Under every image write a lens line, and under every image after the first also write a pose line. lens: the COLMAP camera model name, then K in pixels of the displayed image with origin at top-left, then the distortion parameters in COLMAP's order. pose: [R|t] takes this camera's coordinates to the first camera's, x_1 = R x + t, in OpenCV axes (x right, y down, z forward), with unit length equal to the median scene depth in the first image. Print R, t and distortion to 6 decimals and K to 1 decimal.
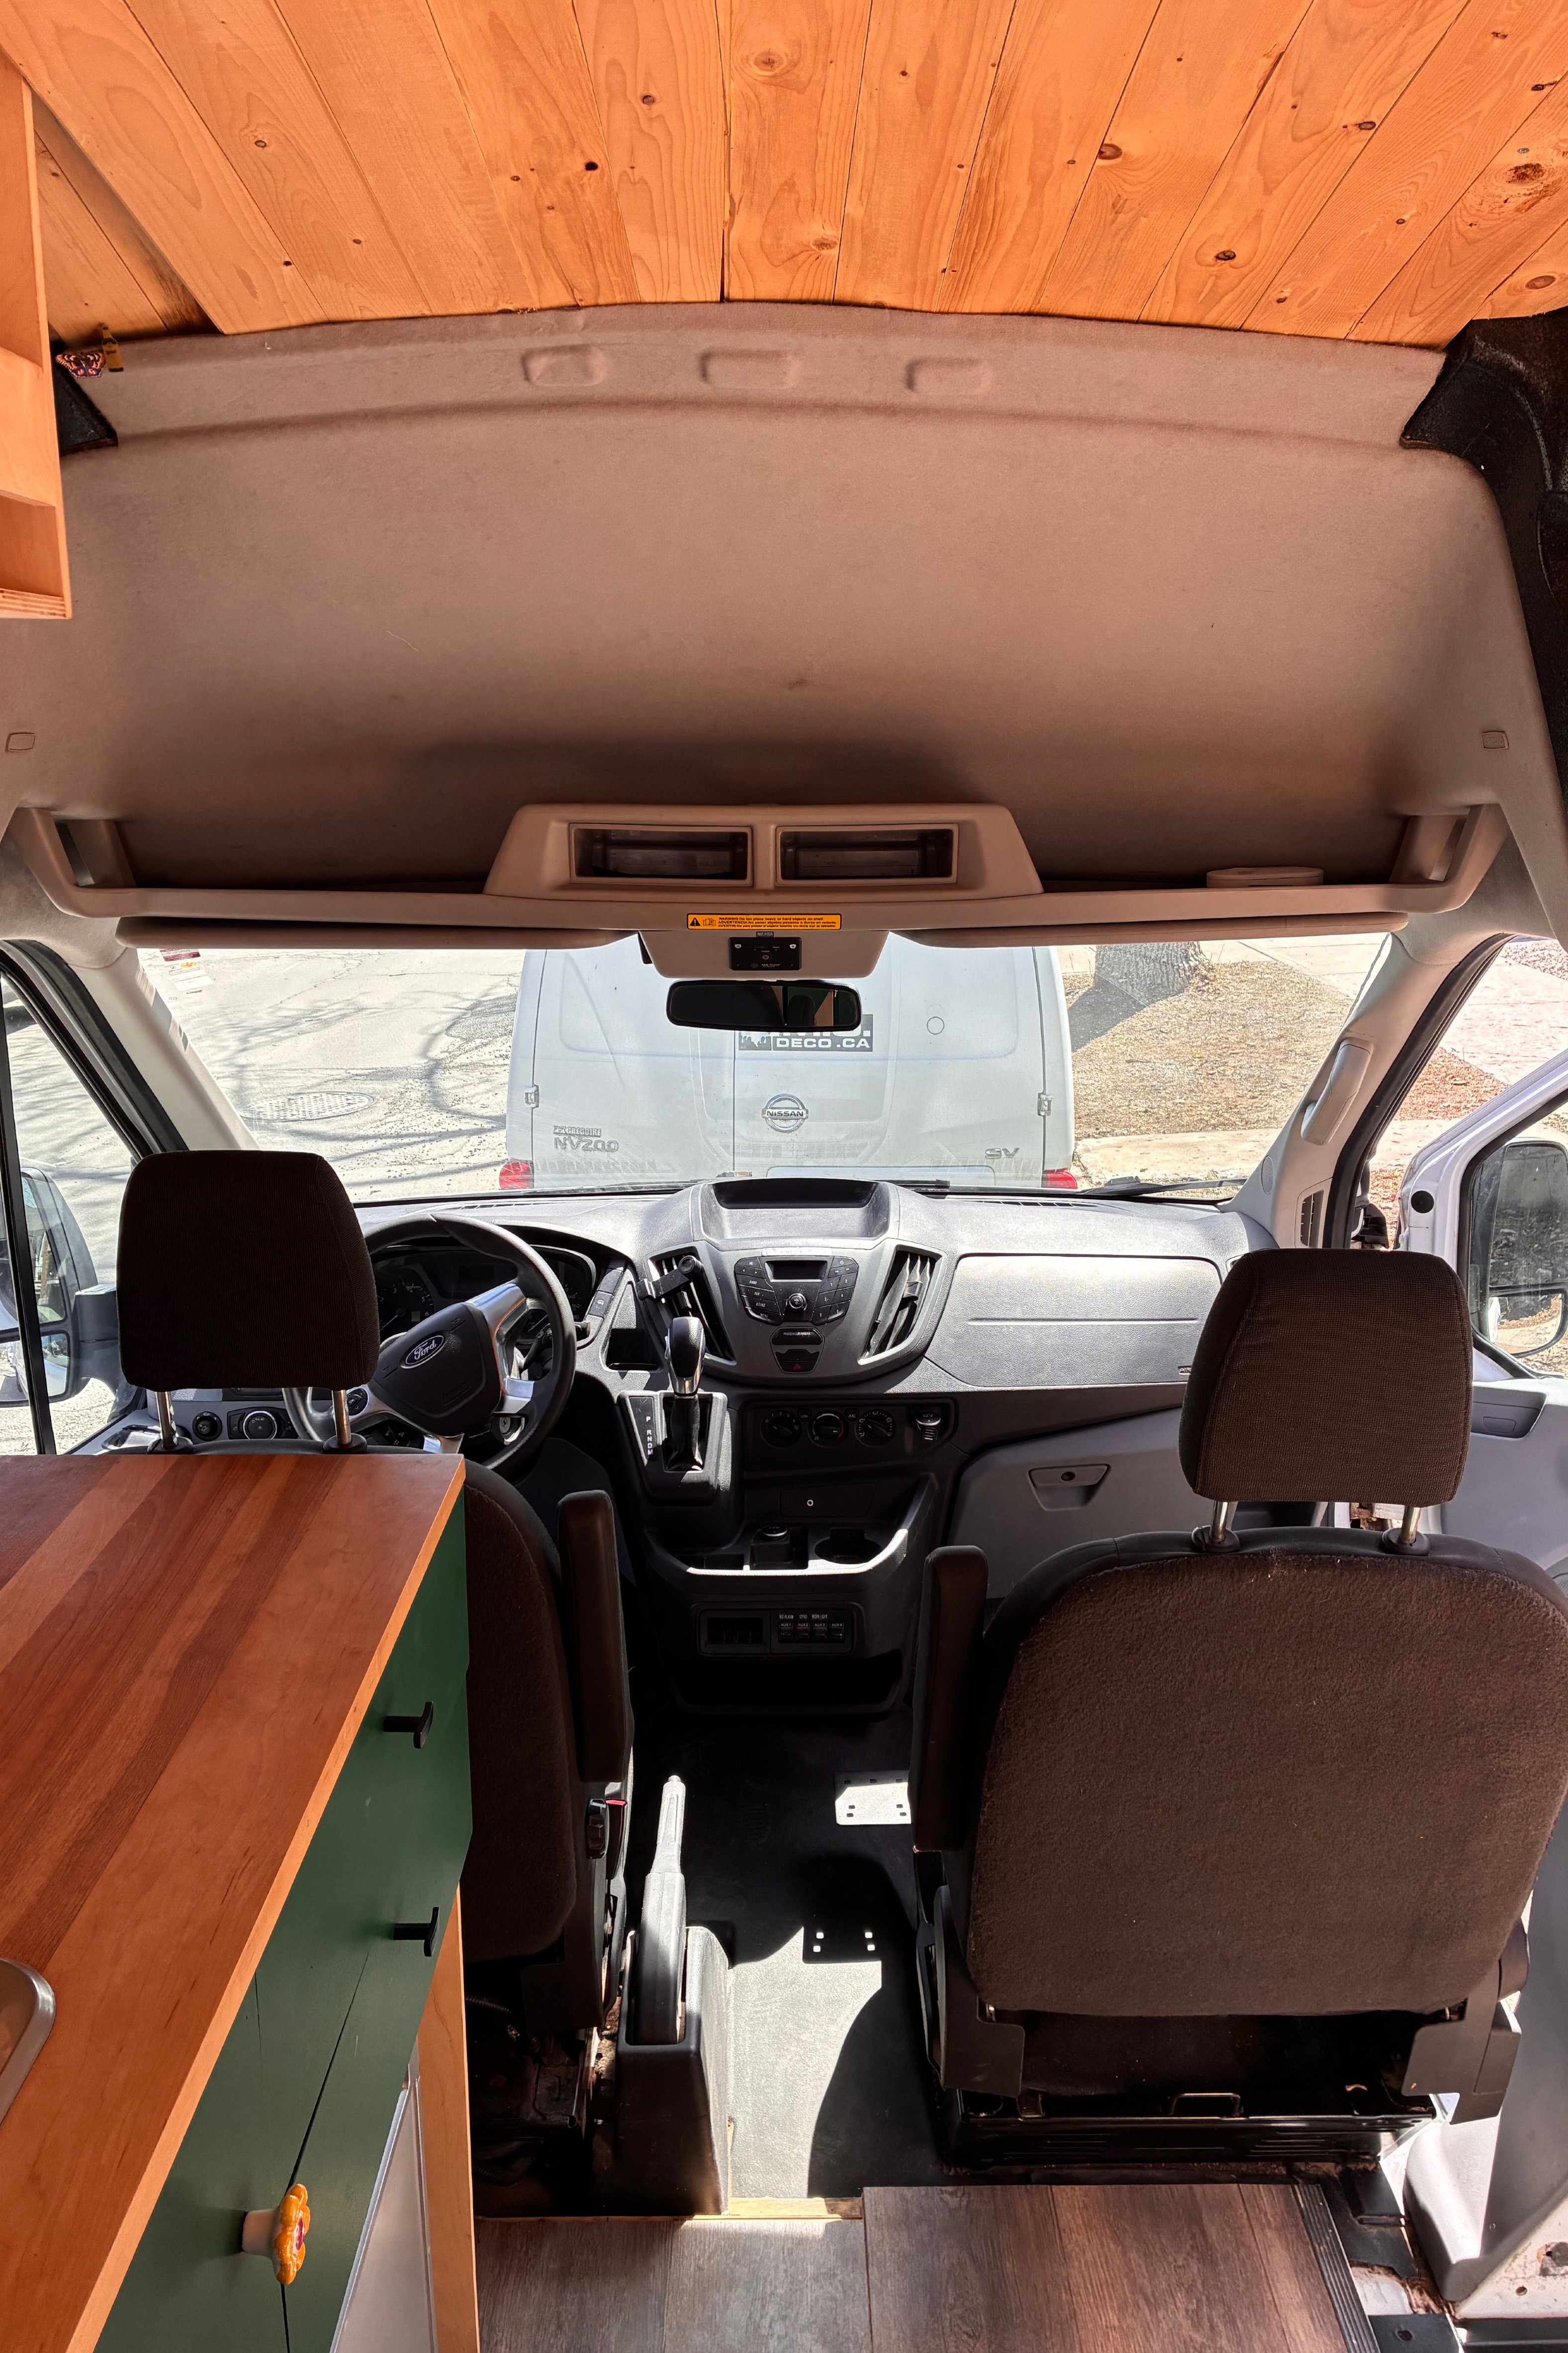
lens RADIAL K [[1726.9, 0, 781.4], [0, 1726.9, 1139.0], [0, 0, 1]] dist [0.068342, -0.103497]
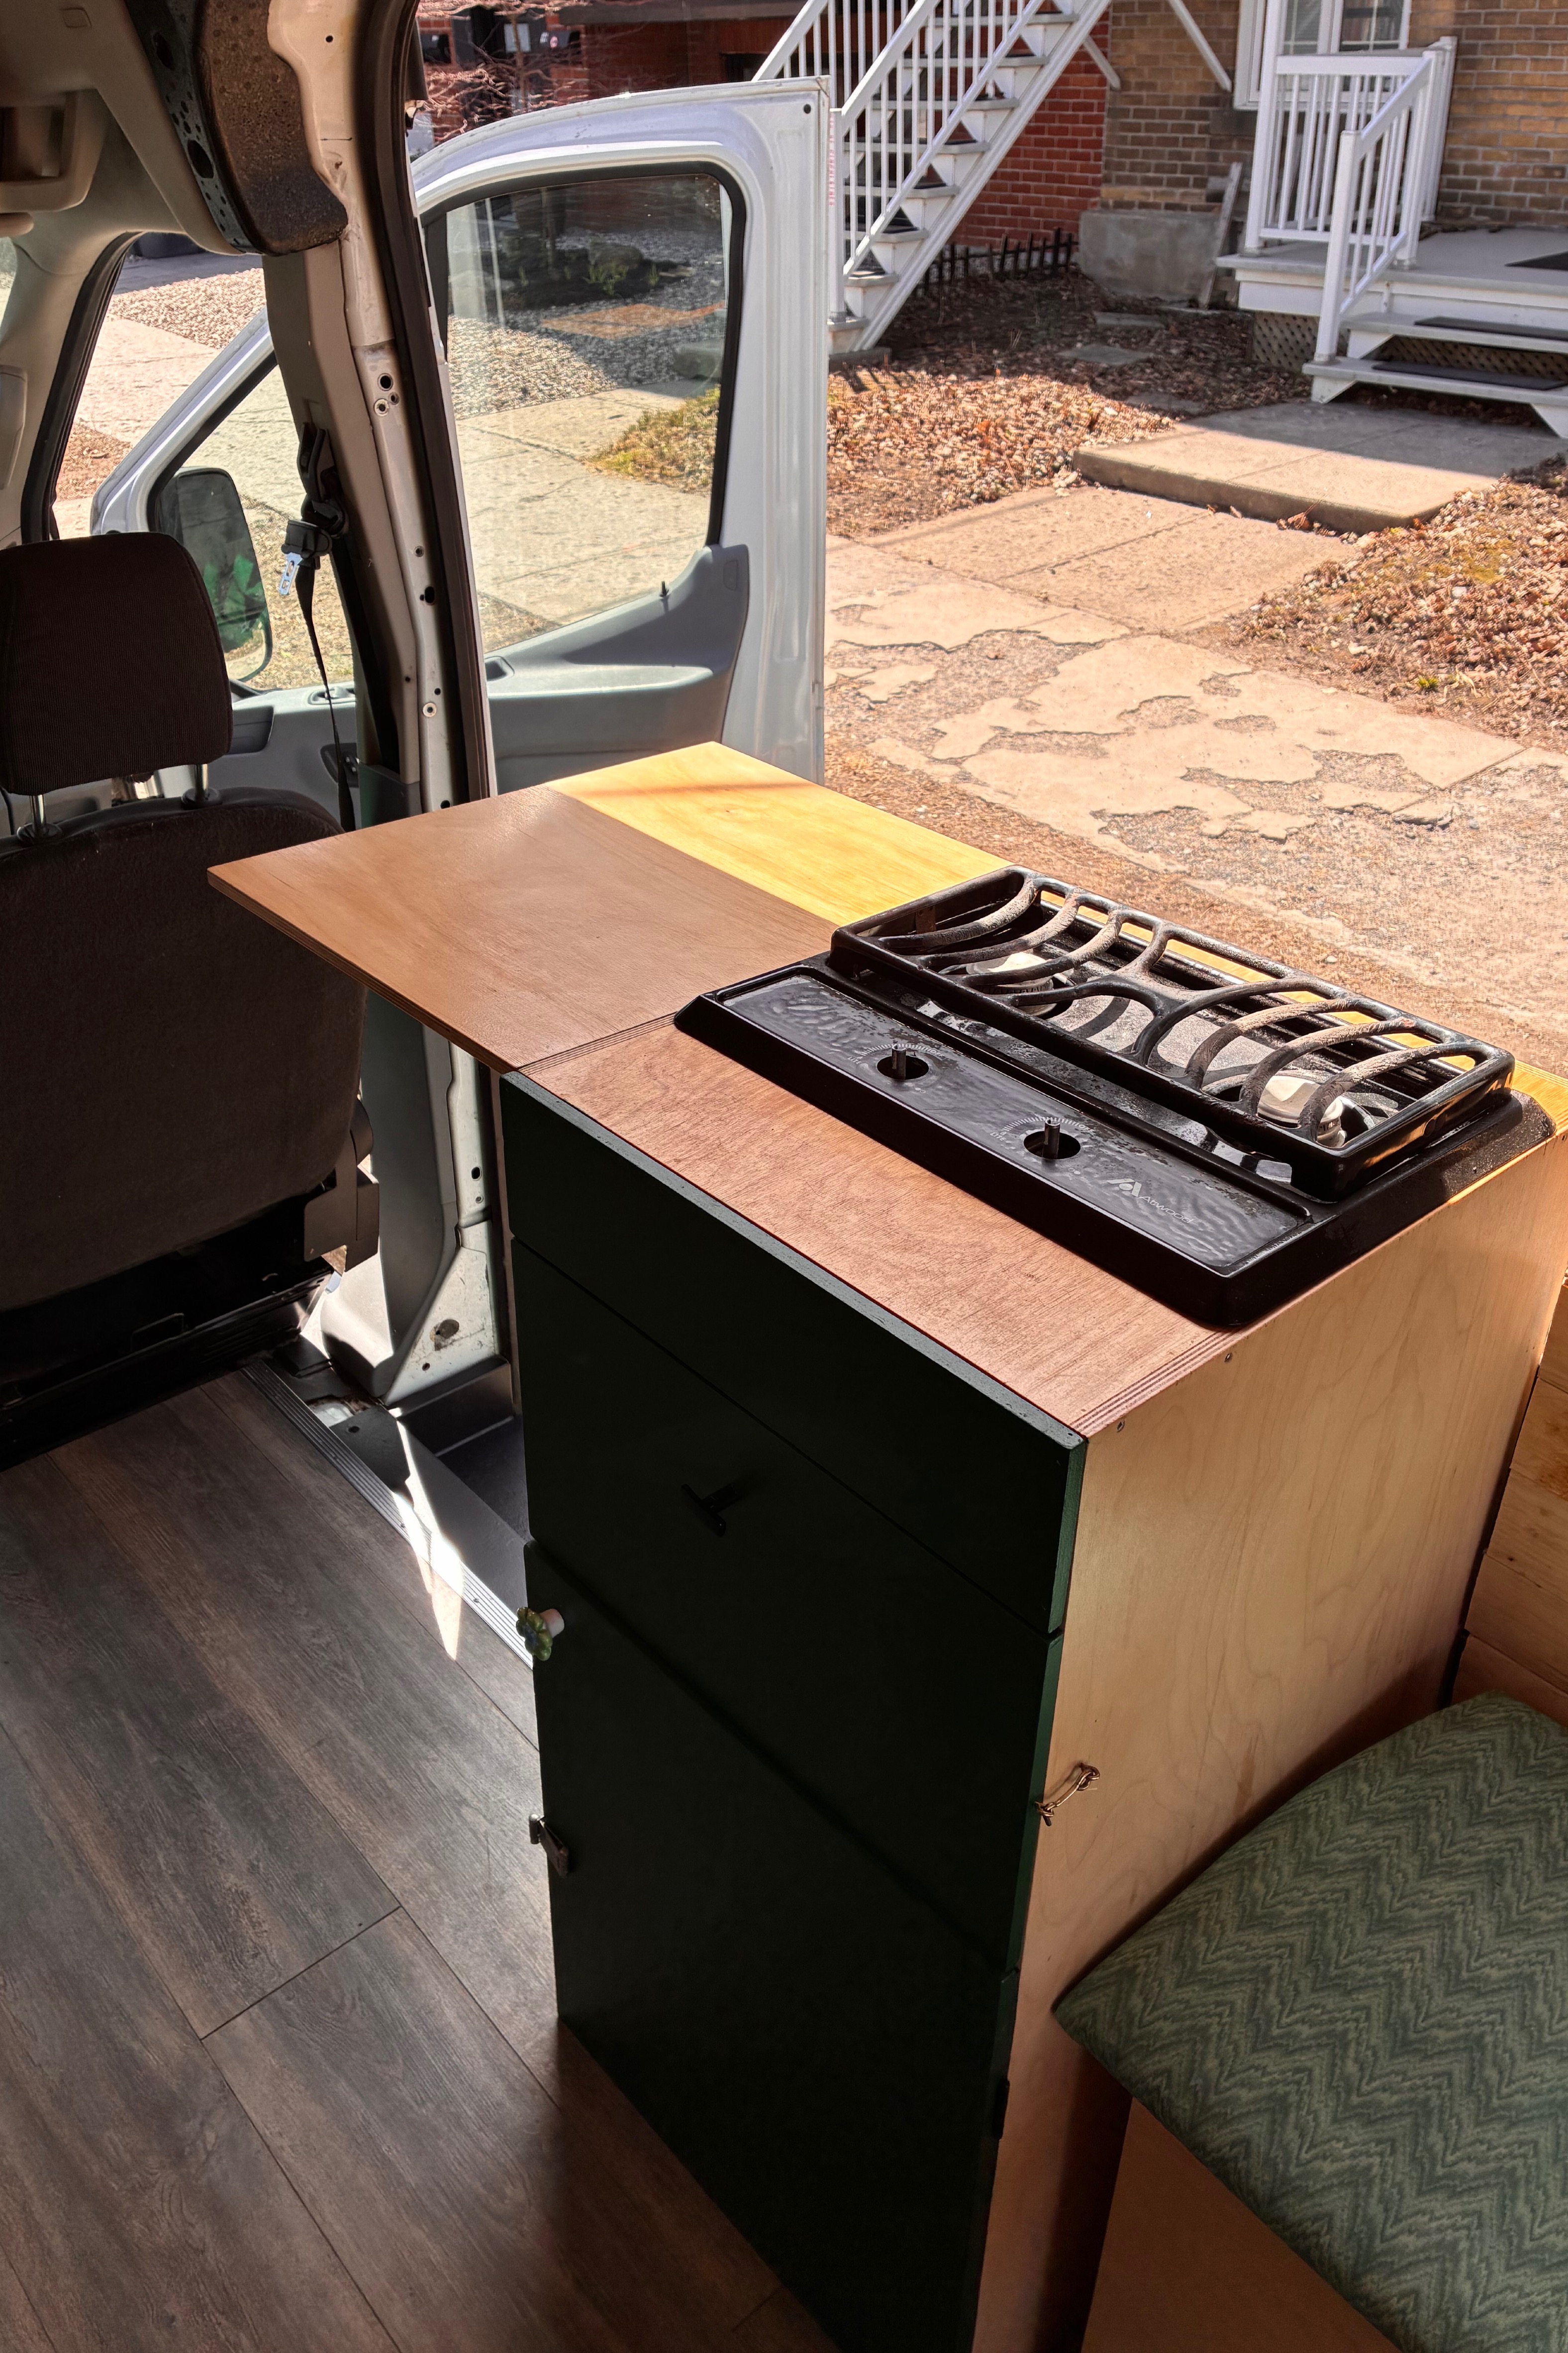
lens RADIAL K [[1726.9, 0, 781.4], [0, 1726.9, 1139.0], [0, 0, 1]] dist [0.068342, -0.103497]
pose [[0.744546, -0.340704, 0.574083, -0.075706], [0.131701, 0.918023, 0.374017, 0.040698], [-0.654451, -0.202866, 0.728382, -0.116459]]
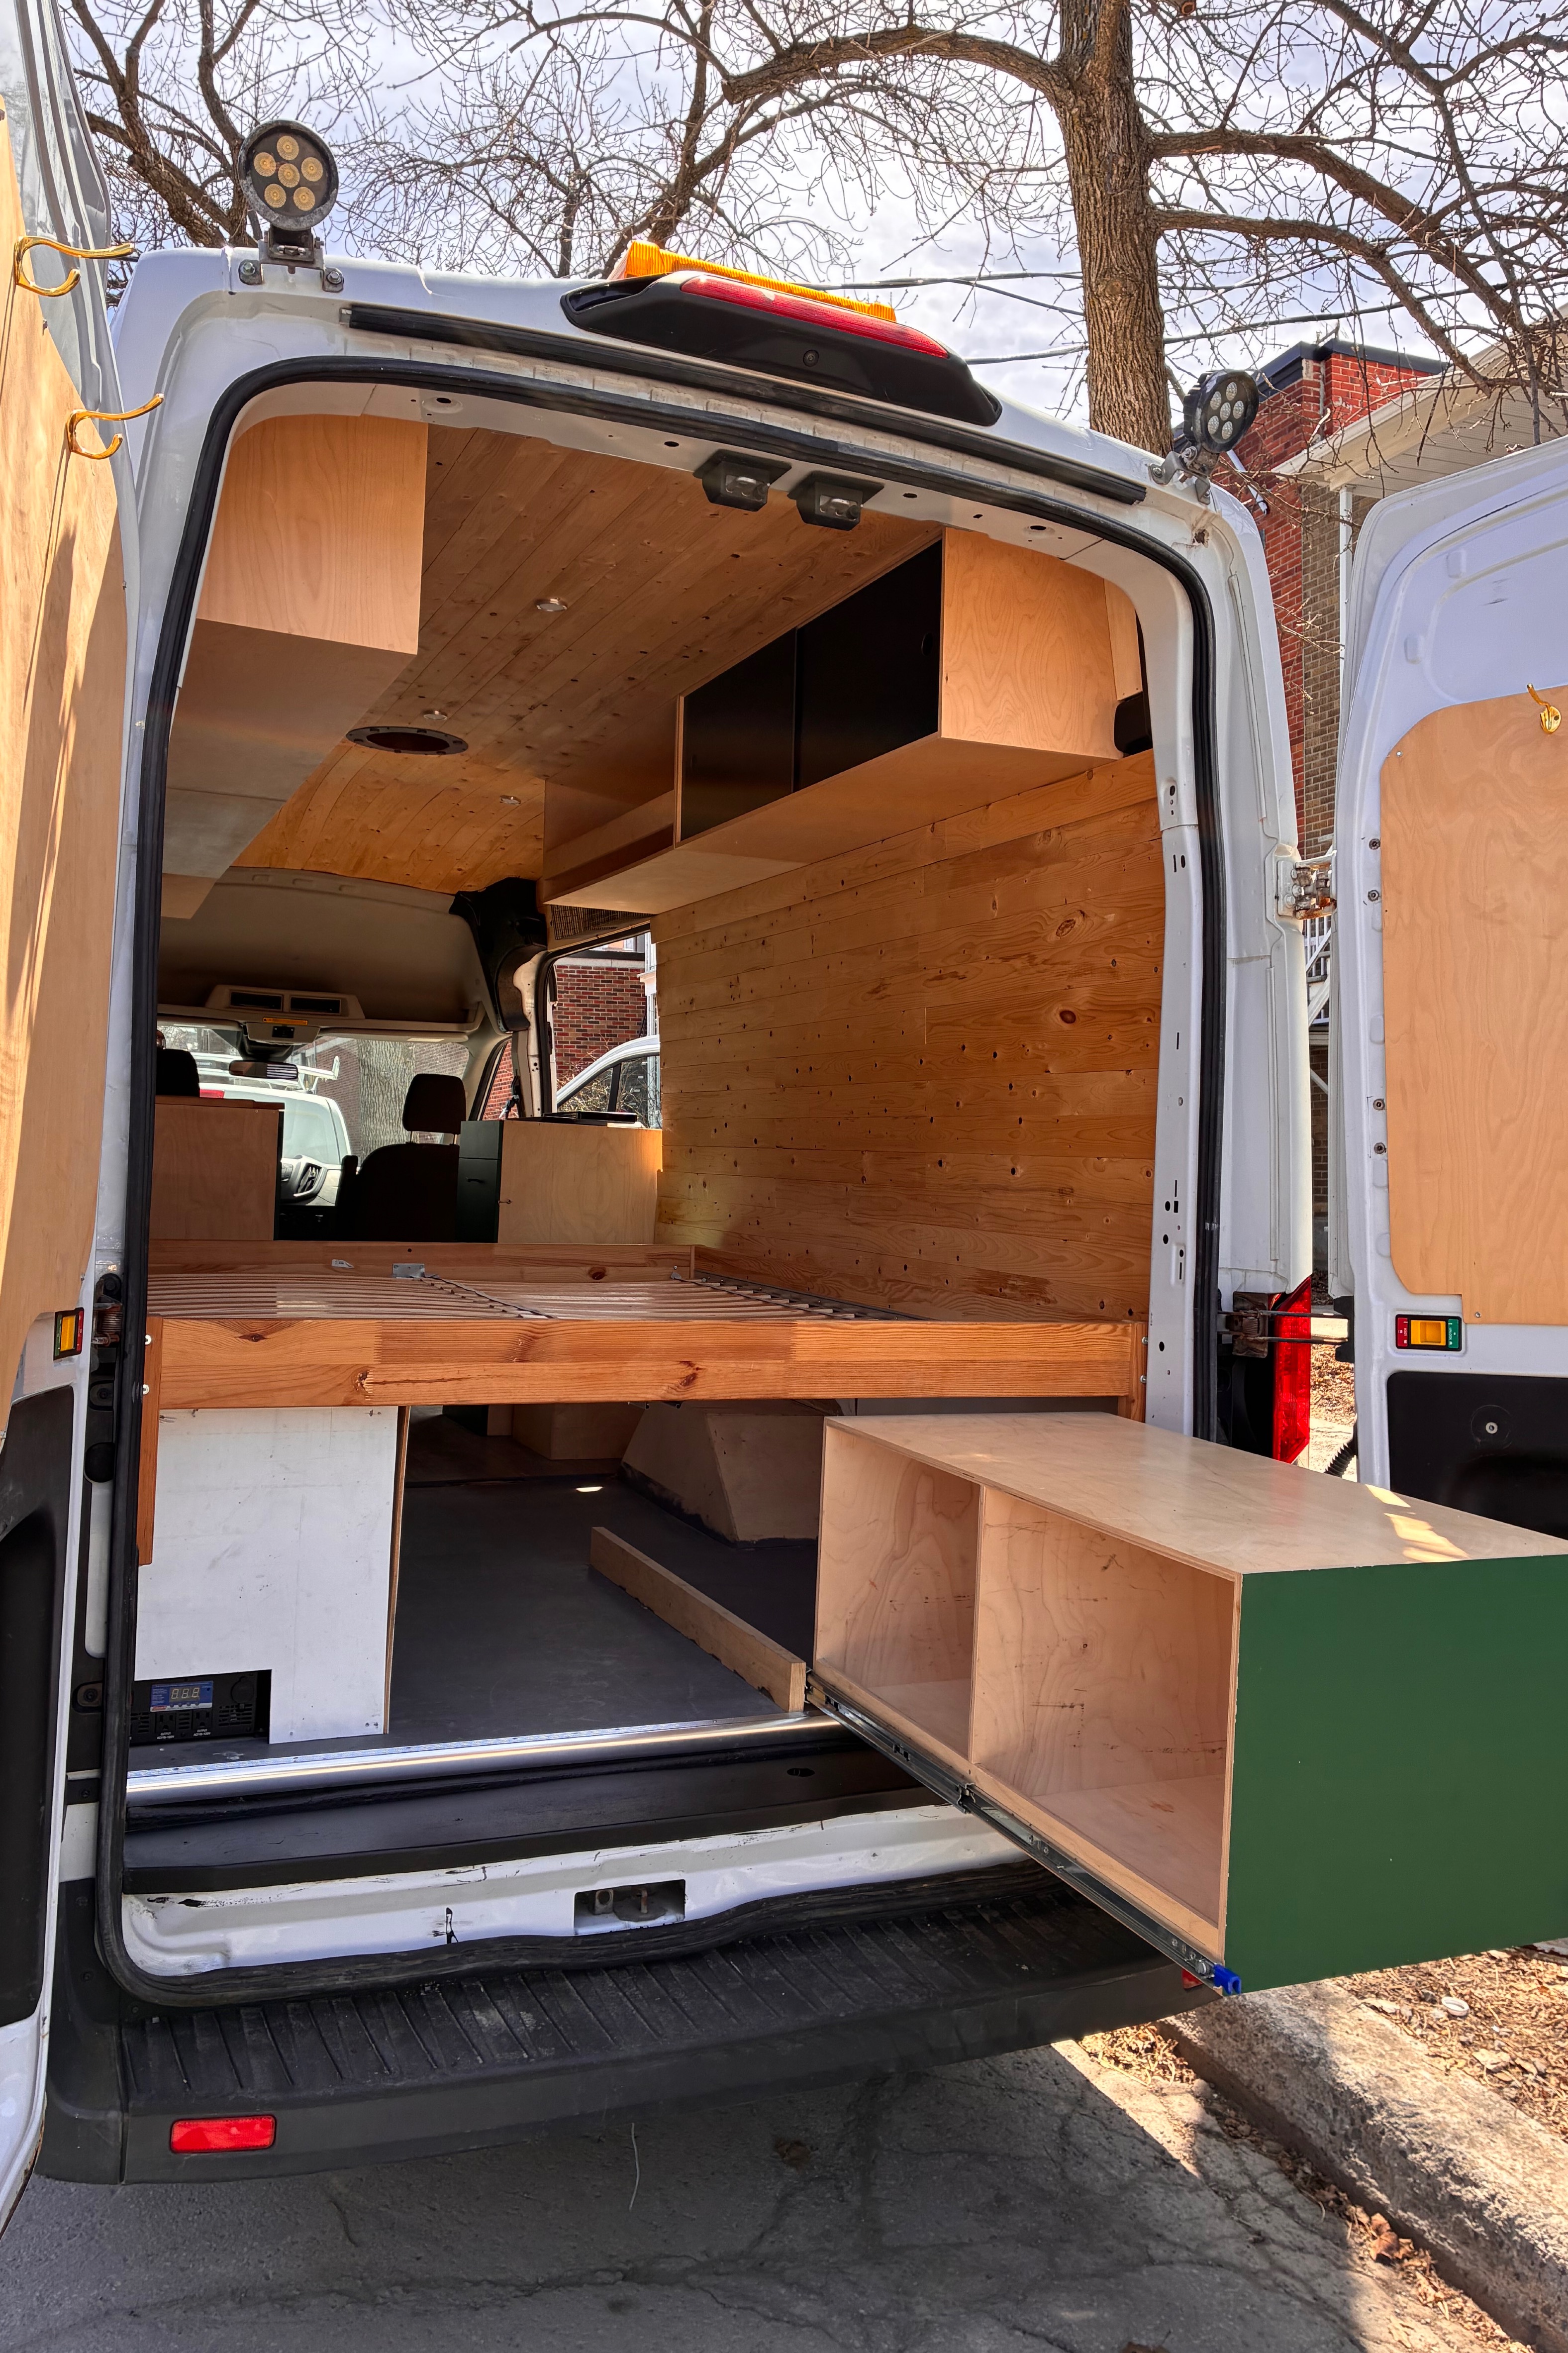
lens RADIAL K [[1726.9, 0, 781.4], [0, 1726.9, 1139.0], [0, 0, 1]] dist [0.068342, -0.103497]
pose [[0.912976, 0.043571, 0.405680, -0.536954], [0.051399, 0.974079, -0.220293, 0.986190], [-0.404763, 0.221974, 0.887071, -2.617737]]
